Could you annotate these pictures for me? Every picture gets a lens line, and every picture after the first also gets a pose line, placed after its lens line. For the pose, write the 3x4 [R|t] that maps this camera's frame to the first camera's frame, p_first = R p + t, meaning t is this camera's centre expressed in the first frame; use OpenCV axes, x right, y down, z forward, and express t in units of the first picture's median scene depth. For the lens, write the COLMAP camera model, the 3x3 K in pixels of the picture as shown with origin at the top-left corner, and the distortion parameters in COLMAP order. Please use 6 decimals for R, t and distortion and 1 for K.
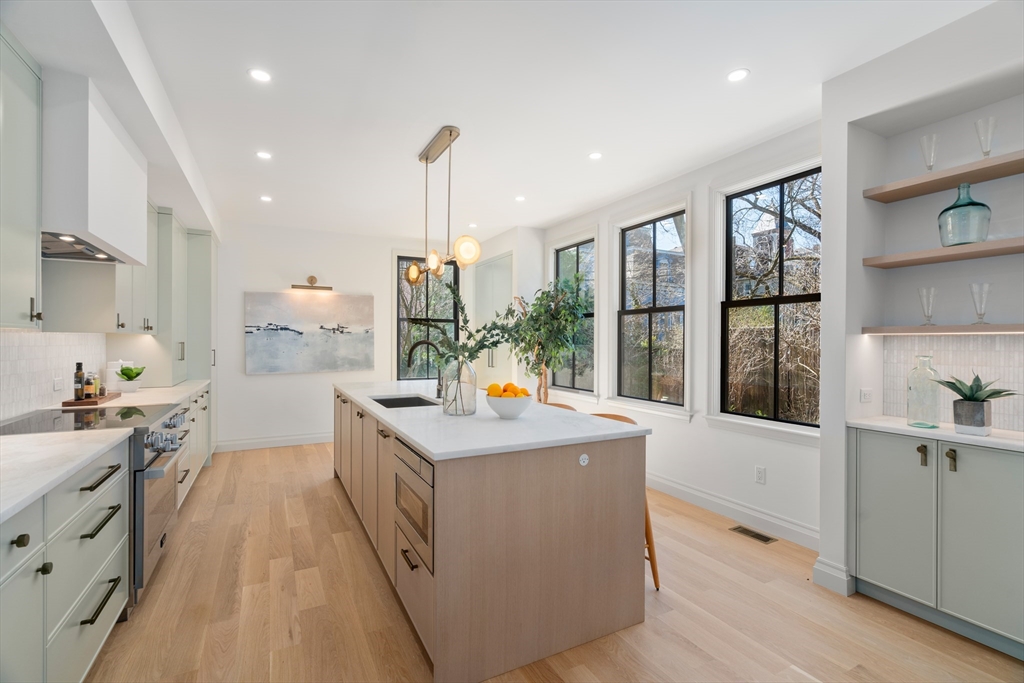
lens RADIAL K [[467.5, 0, 509.0], [0, 467.5, 338.4], [0, 0, 1]] dist [-0.003329, -0.000432]
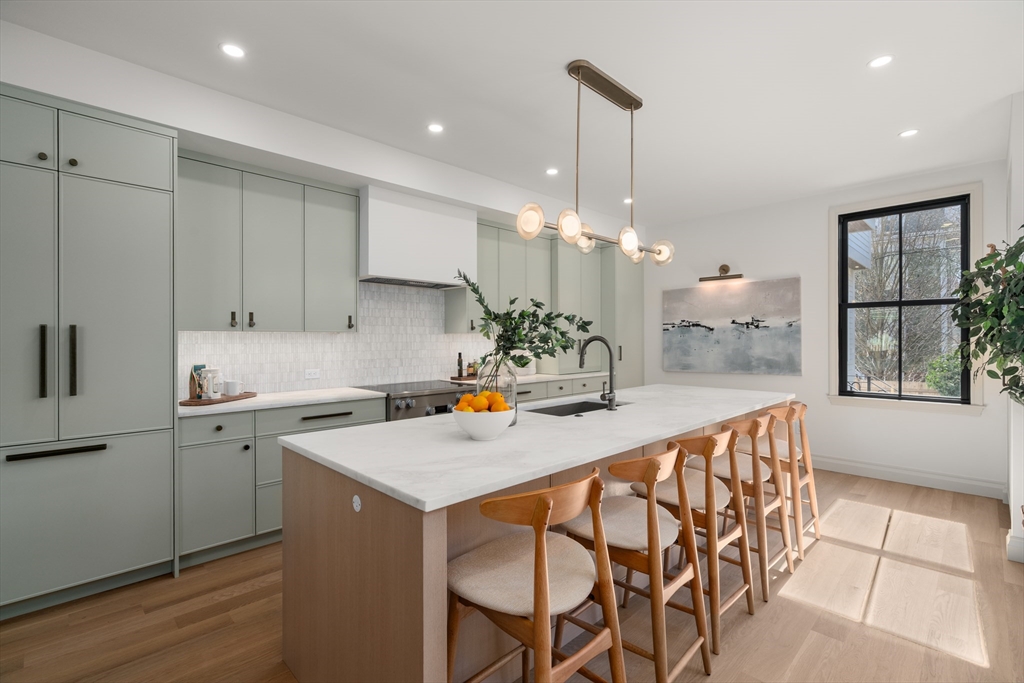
lens RADIAL K [[467.5, 0, 509.0], [0, 467.5, 338.4], [0, 0, 1]] dist [-0.003329, -0.000432]
pose [[0.292617, -0.005875, -0.956212, 0.311178], [0.010766, 0.999938, -0.002849, 0.005070], [0.956169, -0.009461, 0.292662, 0.348863]]
